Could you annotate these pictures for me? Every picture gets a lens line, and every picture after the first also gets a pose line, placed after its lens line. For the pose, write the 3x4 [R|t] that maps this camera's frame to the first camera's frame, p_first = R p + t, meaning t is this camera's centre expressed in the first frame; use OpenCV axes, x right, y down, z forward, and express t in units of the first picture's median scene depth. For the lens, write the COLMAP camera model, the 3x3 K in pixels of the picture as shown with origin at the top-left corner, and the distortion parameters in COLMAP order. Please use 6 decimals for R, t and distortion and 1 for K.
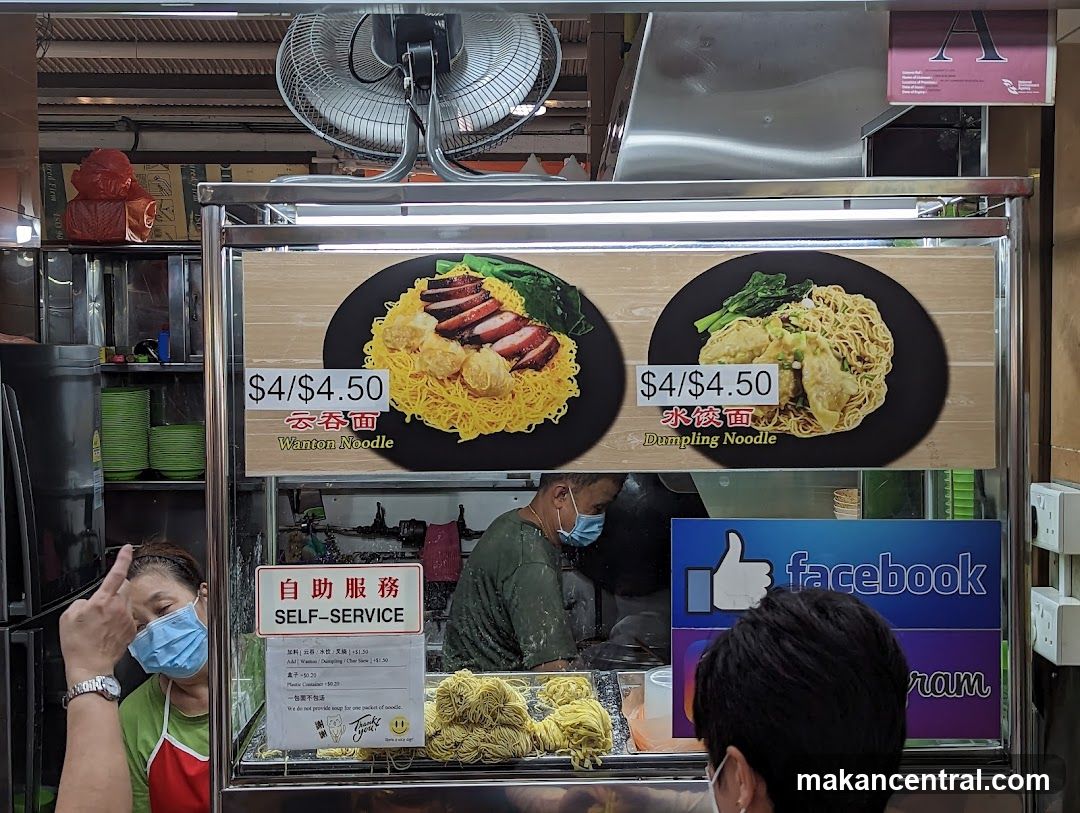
lens RADIAL K [[768.6, 0, 537.1], [0, 768.6, 402.6], [0, 0, 1]] dist [-0.008378, 0.004902]
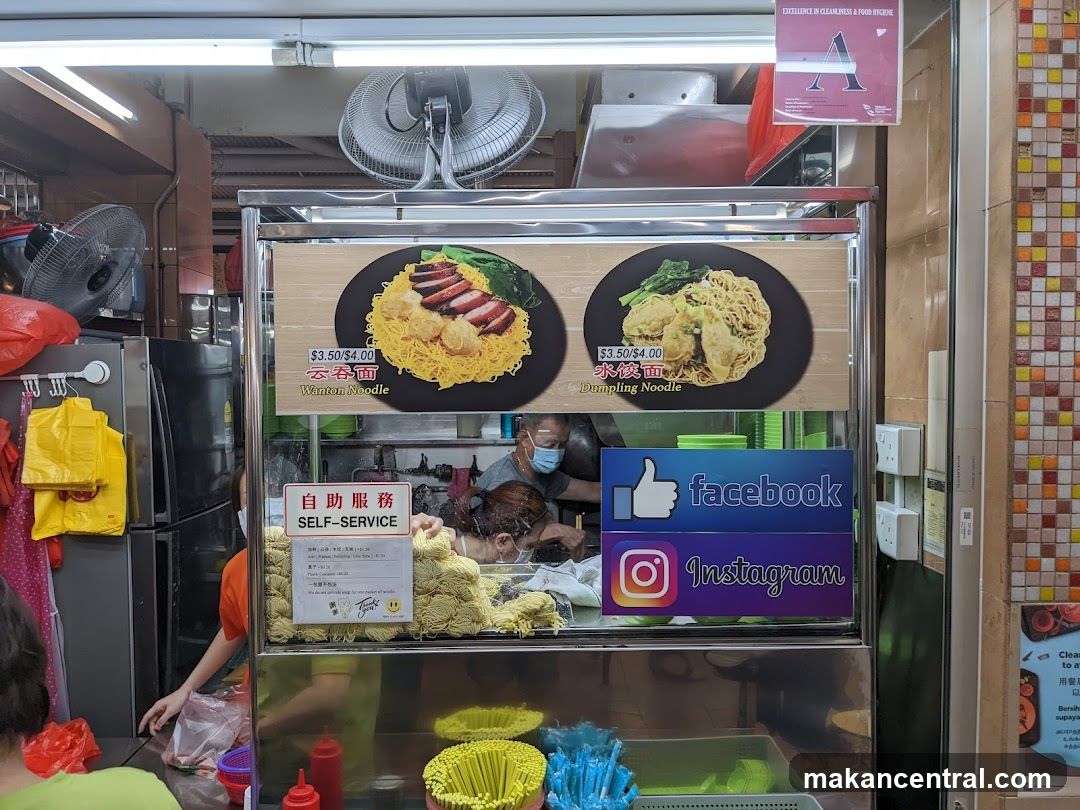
lens RADIAL K [[783.1, 0, 545.4], [0, 783.1, 406.0], [0, 0, 1]] dist [0.004797, -0.001372]
pose [[0.999956, 0.000652, 0.009360, 0.067152], [-0.000785, 0.999899, 0.014223, 0.060531], [-0.009350, -0.014230, 0.999855, -0.336383]]
